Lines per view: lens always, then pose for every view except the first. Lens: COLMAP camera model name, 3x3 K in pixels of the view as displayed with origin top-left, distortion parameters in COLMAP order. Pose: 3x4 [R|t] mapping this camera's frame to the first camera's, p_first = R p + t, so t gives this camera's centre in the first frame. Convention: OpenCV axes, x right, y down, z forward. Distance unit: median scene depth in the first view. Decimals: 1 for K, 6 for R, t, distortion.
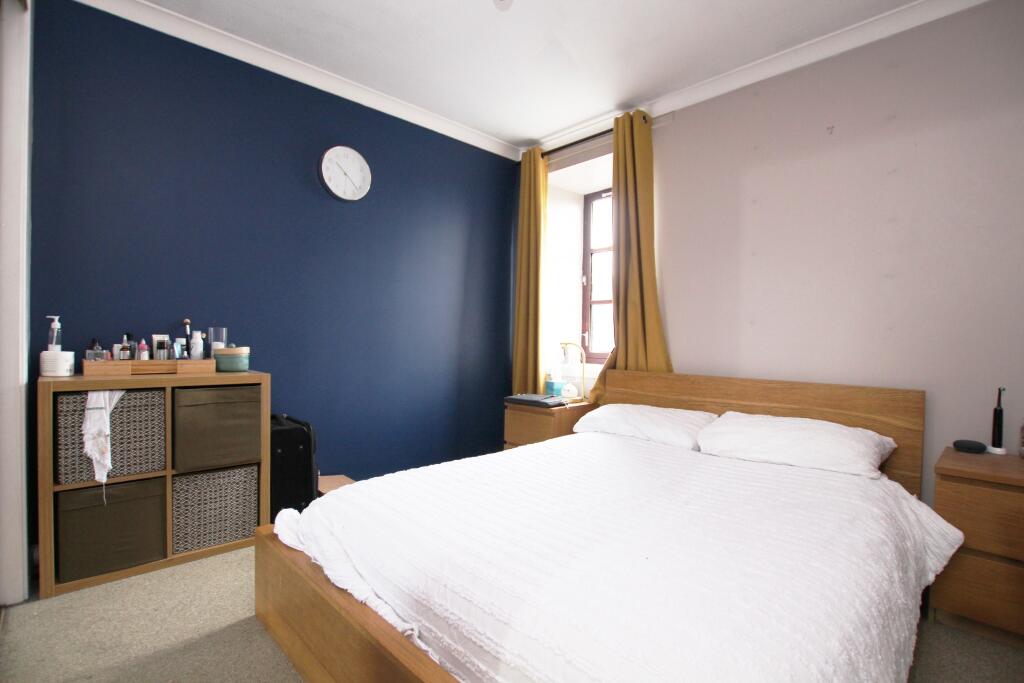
lens RADIAL K [[478.4, 0, 513.2], [0, 478.4, 347.7], [0, 0, 1]] dist [-0.026444, 0.000433]
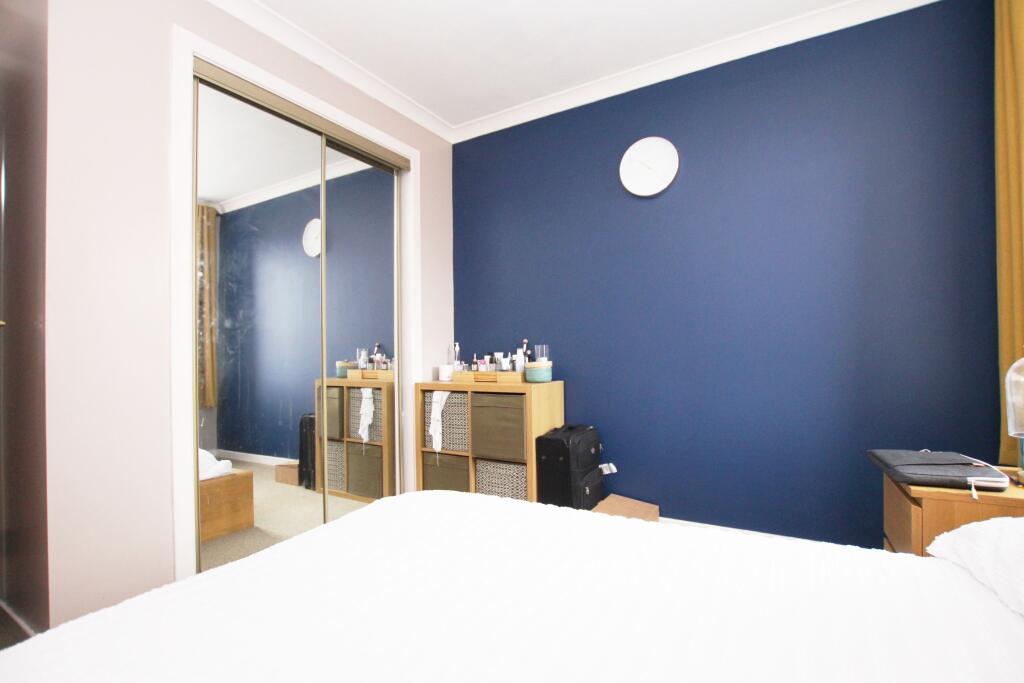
lens RADIAL K [[478.4, 0, 513.2], [0, 478.4, 347.7], [0, 0, 1]] dist [-0.026444, 0.000433]
pose [[0.267491, -0.034831, -0.962931, 0.593751], [0.002821, 0.999370, -0.035365, 0.006977], [0.963556, 0.006744, 0.267421, 0.703436]]
